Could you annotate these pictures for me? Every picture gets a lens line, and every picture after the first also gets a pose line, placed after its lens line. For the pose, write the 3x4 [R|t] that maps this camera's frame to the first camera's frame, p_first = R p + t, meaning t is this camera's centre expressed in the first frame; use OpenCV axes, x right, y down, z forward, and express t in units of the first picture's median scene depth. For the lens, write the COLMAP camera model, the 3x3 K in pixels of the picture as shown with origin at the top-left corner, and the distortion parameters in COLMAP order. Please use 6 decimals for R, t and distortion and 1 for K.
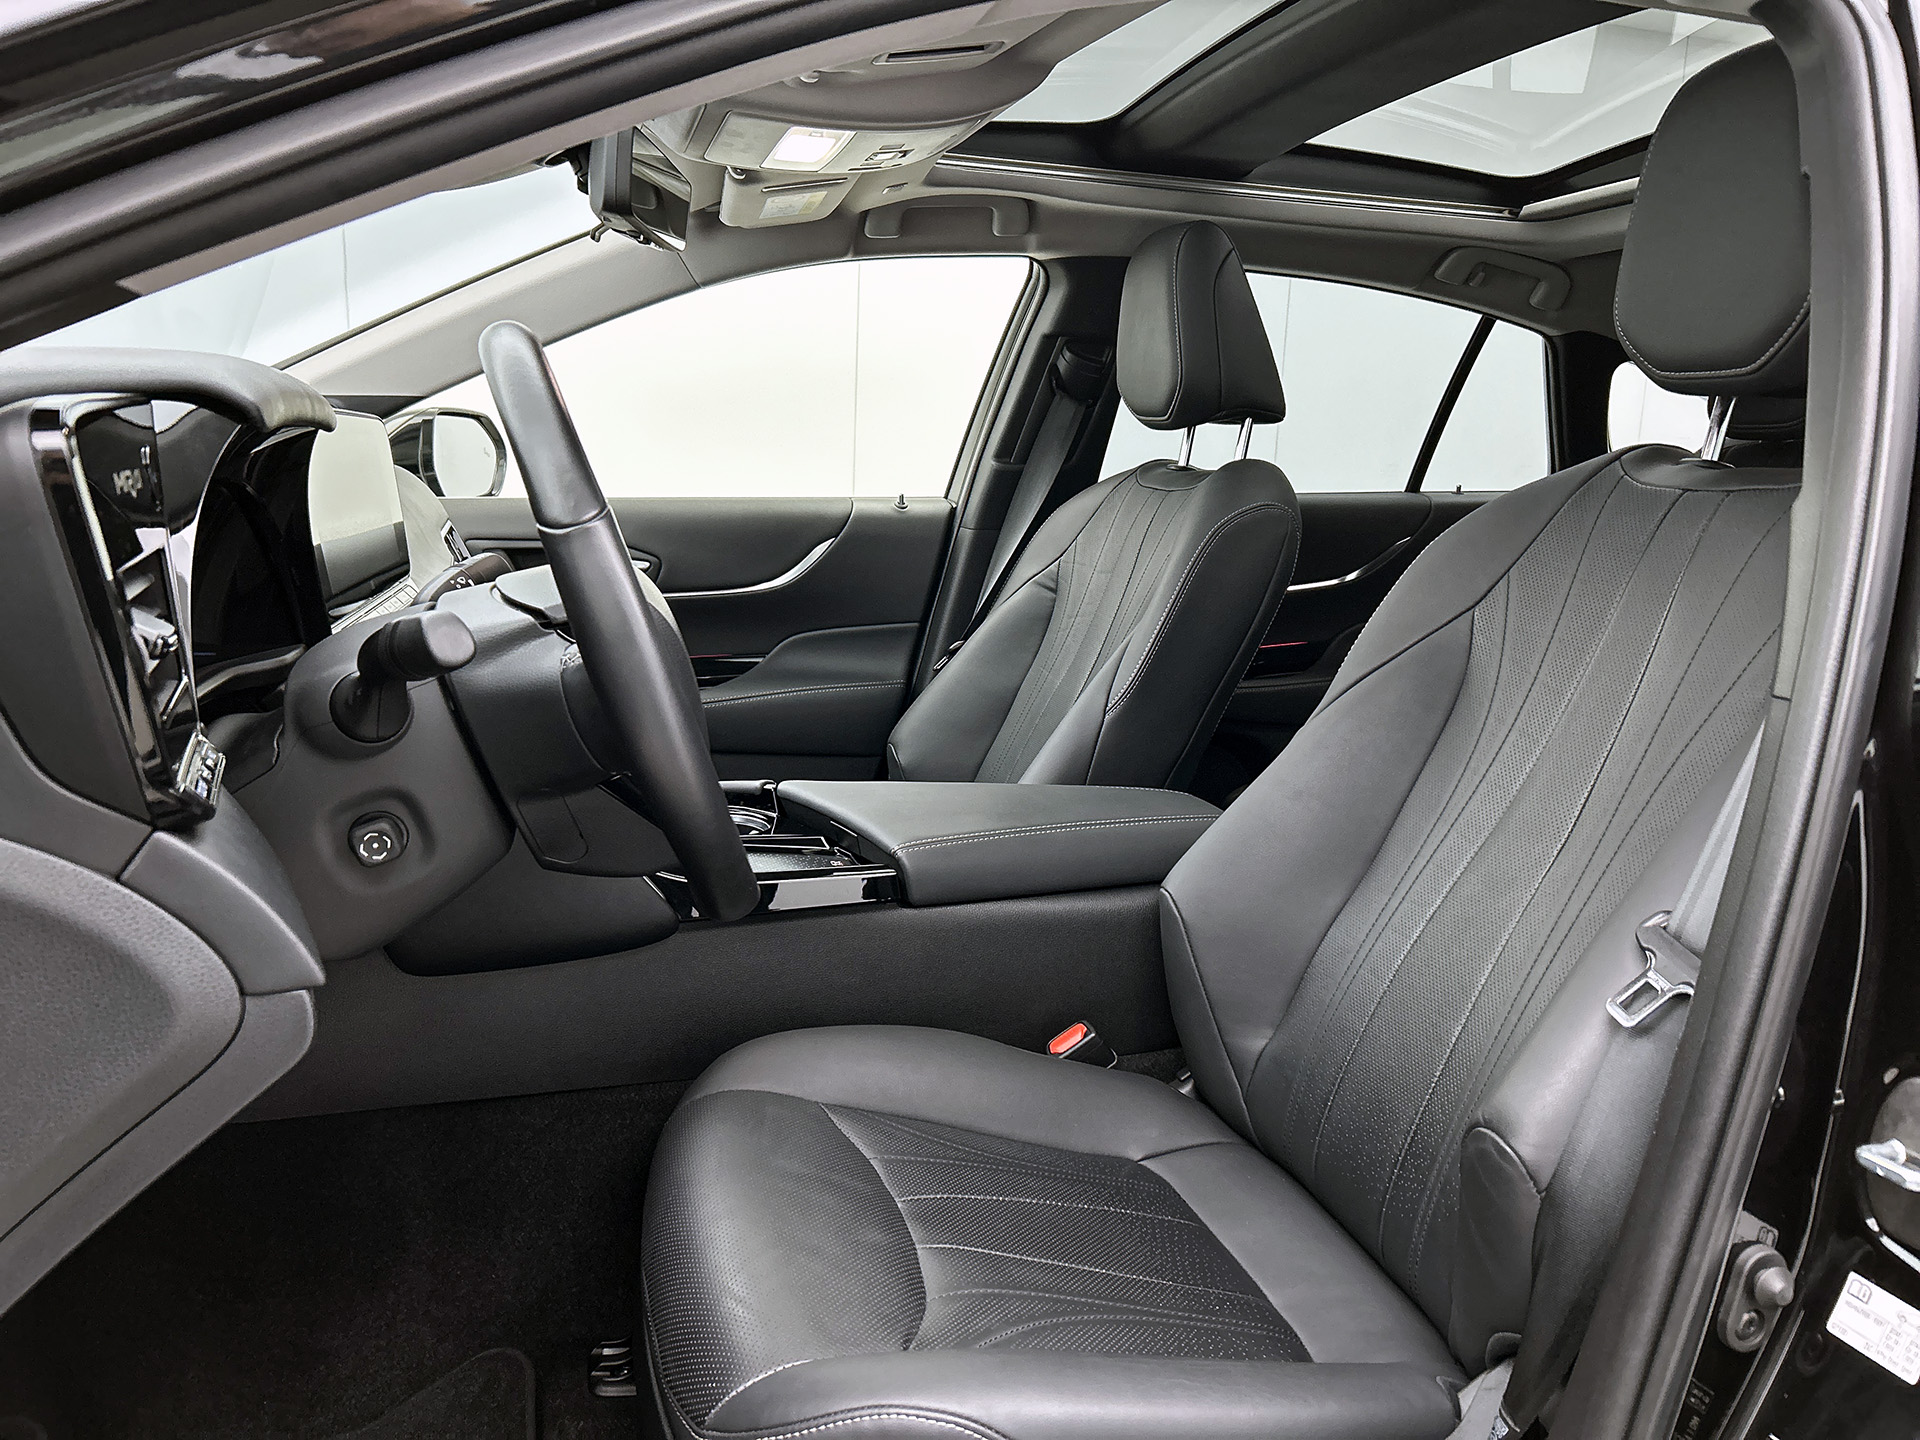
lens RADIAL K [[1483.2, 0, 964.6], [0, 1483.2, 726.8], [0, 0, 1]] dist [0.045478, -0.041250]
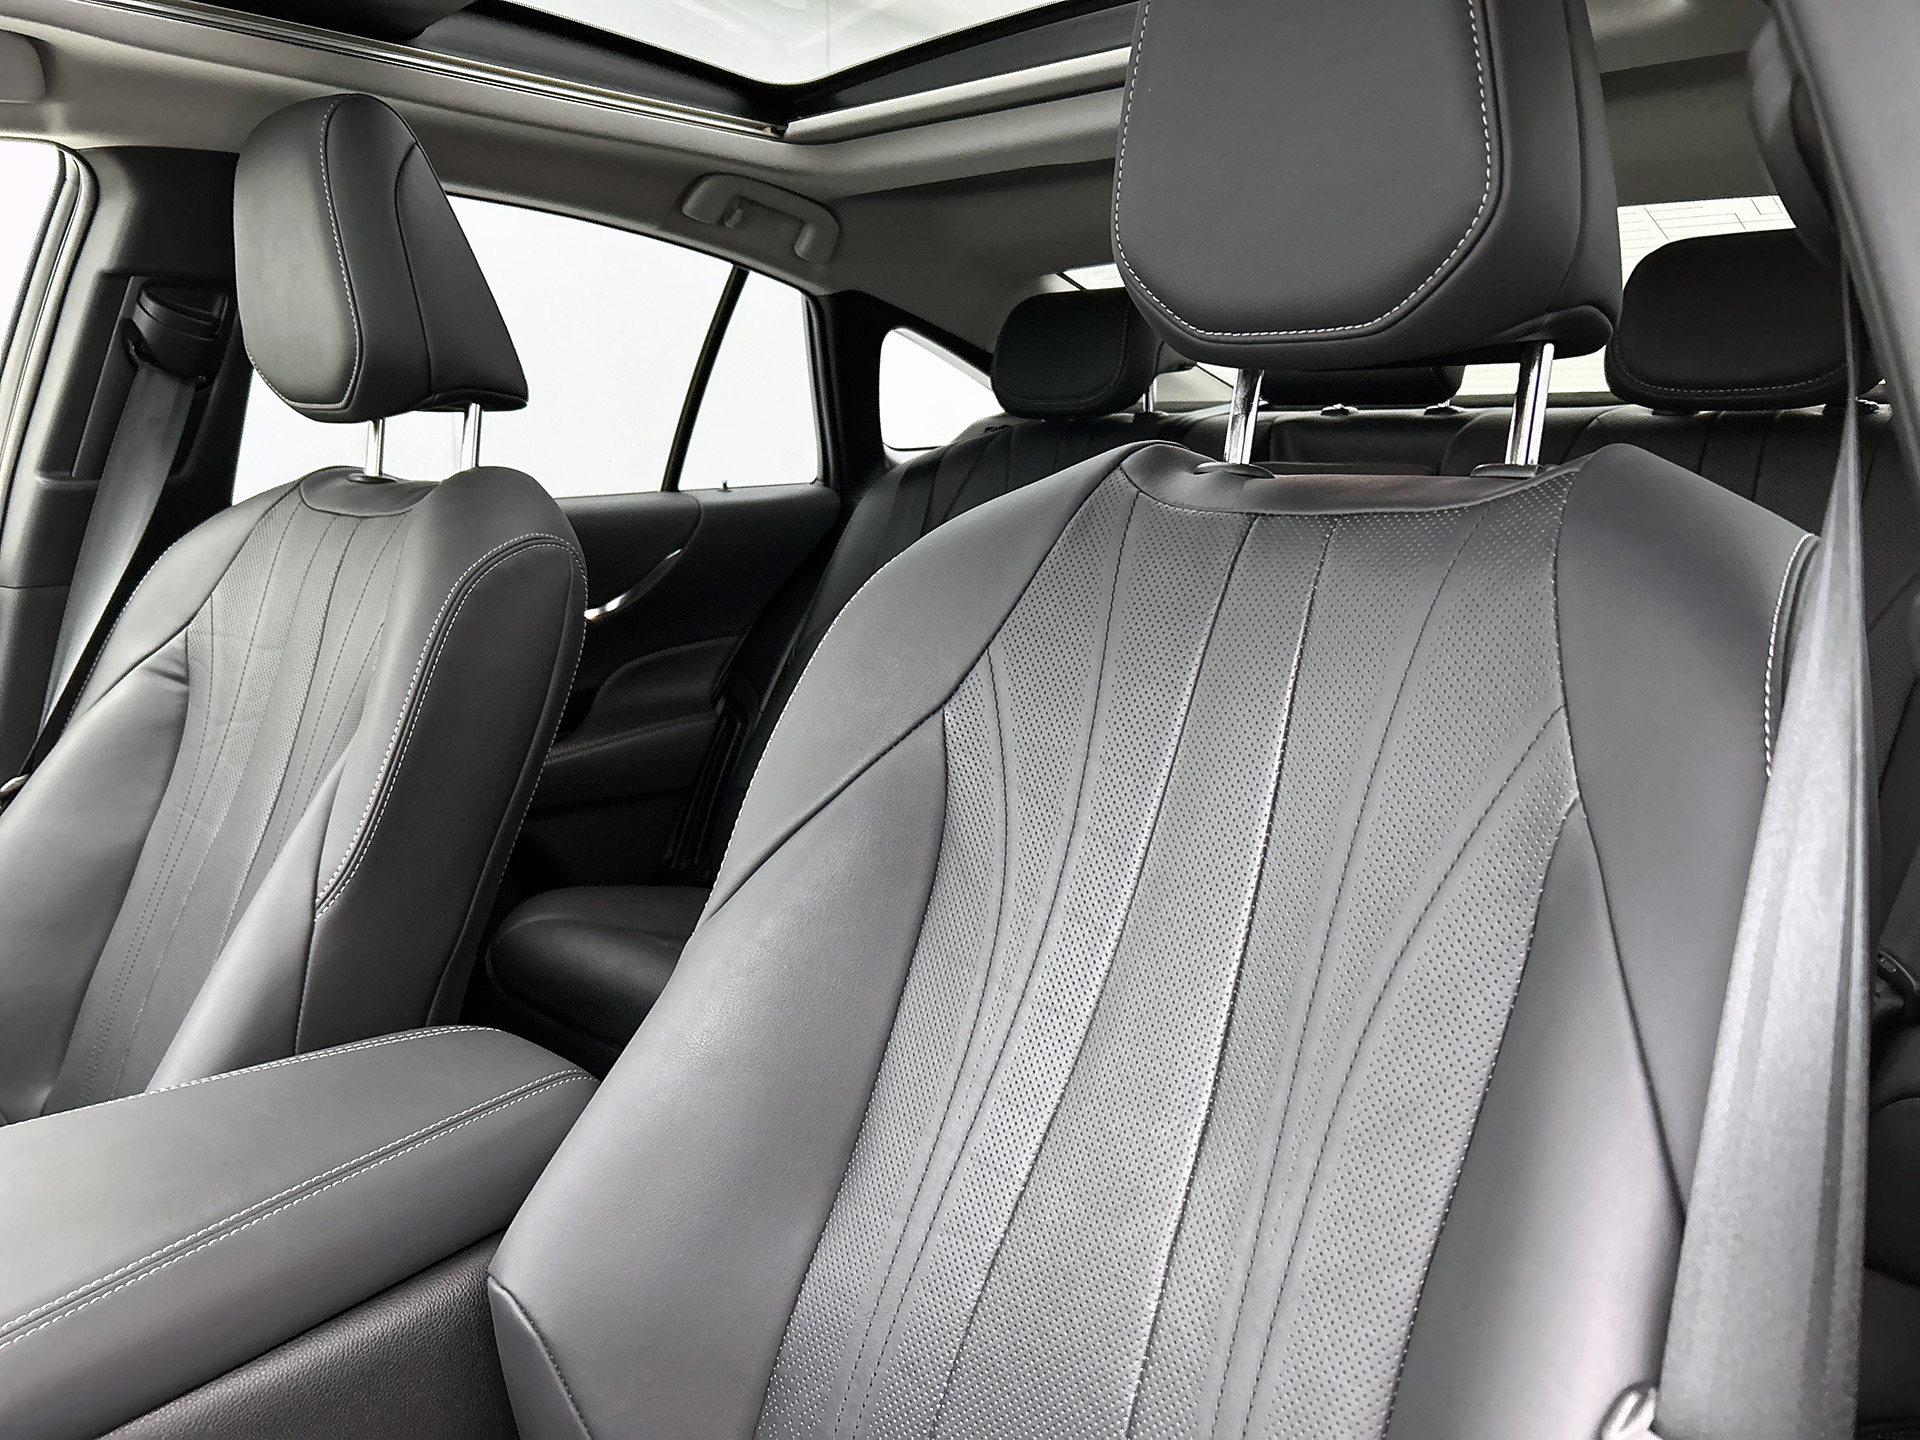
lens RADIAL K [[1483.2, 0, 954.5], [0, 1483.2, 721.9], [0, 0, 1]] dist [0.045478, -0.041250]
pose [[0.854328, -0.128213, 0.503672, 0.018389], [0.120130, 0.991566, 0.048645, -0.067673], [-0.505661, 0.018947, 0.862524, 0.295127]]
